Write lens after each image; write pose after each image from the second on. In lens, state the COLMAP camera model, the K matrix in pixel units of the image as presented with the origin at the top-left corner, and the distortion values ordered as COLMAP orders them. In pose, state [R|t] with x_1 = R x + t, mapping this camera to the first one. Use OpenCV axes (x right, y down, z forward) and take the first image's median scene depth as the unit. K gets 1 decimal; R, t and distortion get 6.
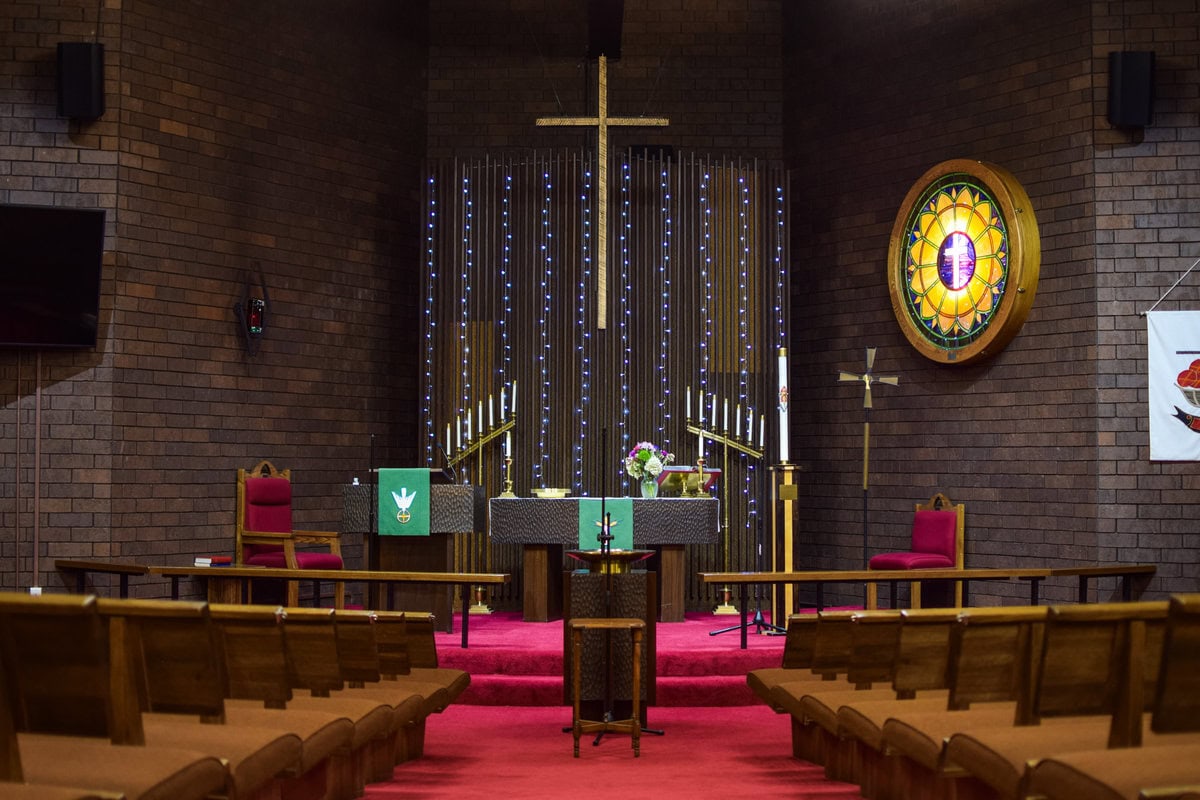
lens RADIAL K [[1792.8, 0, 600.0], [0, 1792.8, 400.0], [0, 0, 1]] dist [-0.162254, -0.014166]
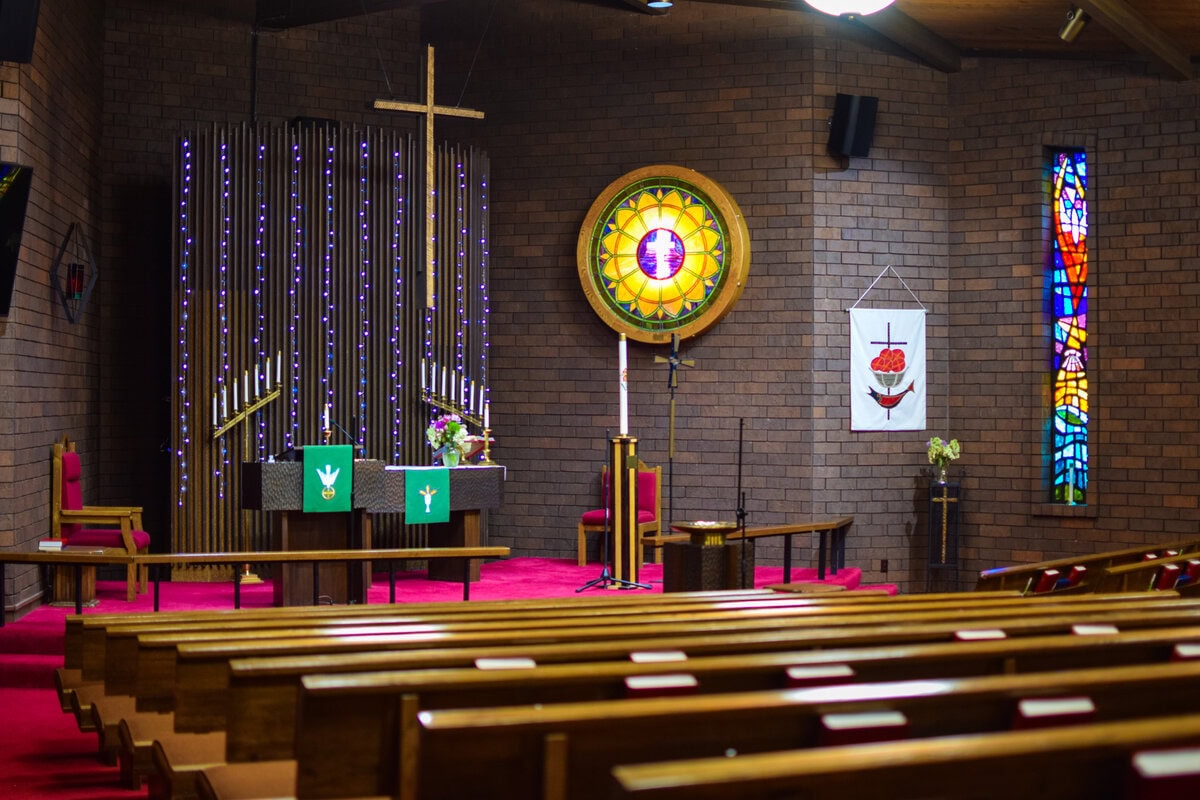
lens RADIAL K [[1792.8, 0, 600.0], [0, 1792.8, 400.0], [0, 0, 1]] dist [-0.162254, -0.014166]
pose [[0.818992, 0.000430, 0.573804, -0.515588], [-0.023649, 0.999175, 0.033007, -0.022388], [-0.573317, -0.040602, 0.818327, 0.080092]]
